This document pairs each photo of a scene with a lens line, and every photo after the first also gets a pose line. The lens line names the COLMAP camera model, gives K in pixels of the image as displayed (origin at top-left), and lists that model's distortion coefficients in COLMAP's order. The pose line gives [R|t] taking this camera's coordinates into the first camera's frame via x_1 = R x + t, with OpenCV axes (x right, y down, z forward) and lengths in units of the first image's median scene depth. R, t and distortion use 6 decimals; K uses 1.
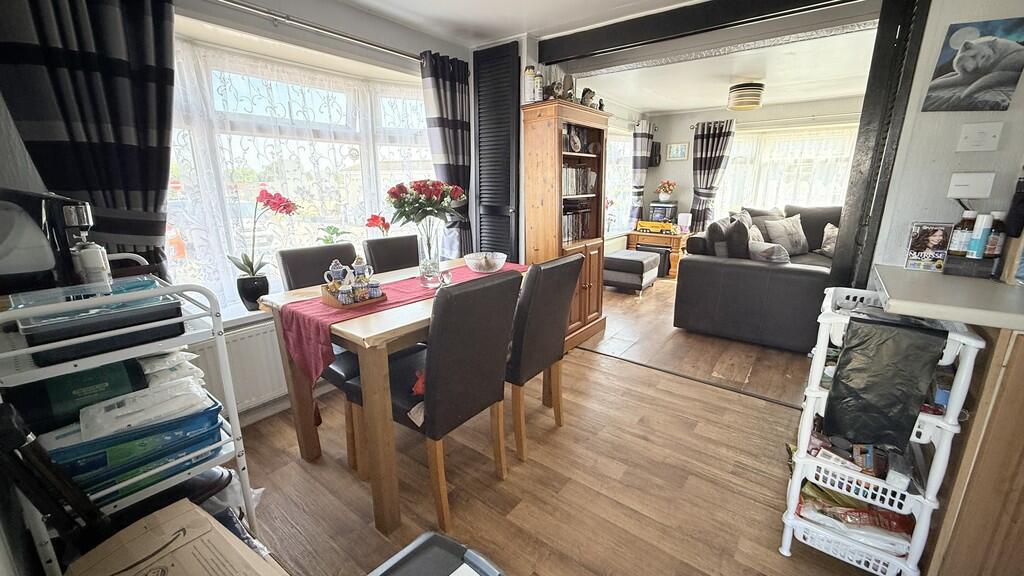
lens RADIAL K [[406.5, 0, 507.3], [0, 406.5, 286.3], [0, 0, 1]] dist [-0.003607, 0.000706]
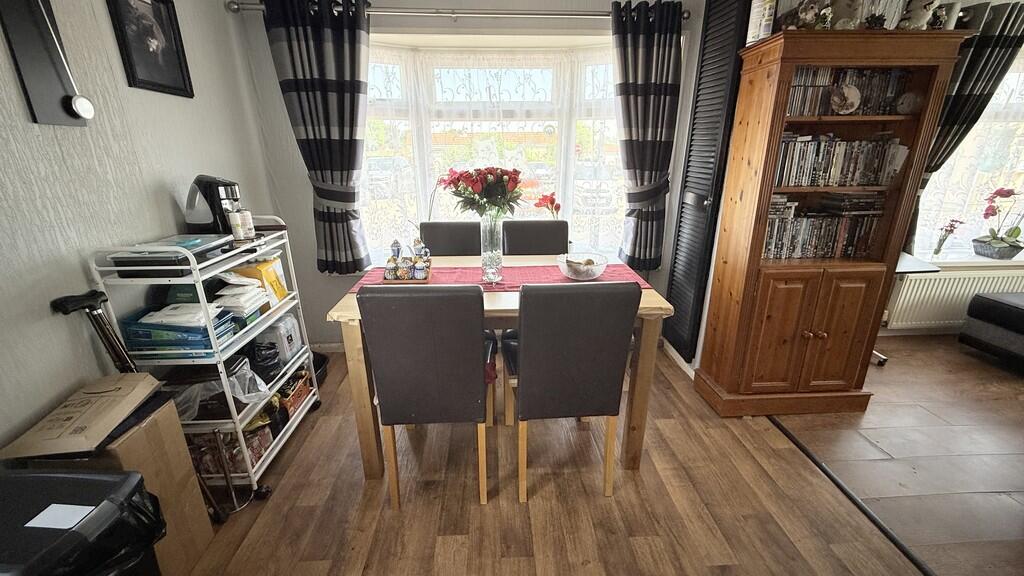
lens RADIAL K [[406.5, 0, 511.0], [0, 406.5, 284.7], [0, 0, 1]] dist [-0.003607, 0.000706]
pose [[0.654344, 0.239295, -0.717336, 0.453698], [-0.179752, 0.970641, 0.159827, -0.128408], [0.734522, 0.024360, 0.678147, 0.332756]]
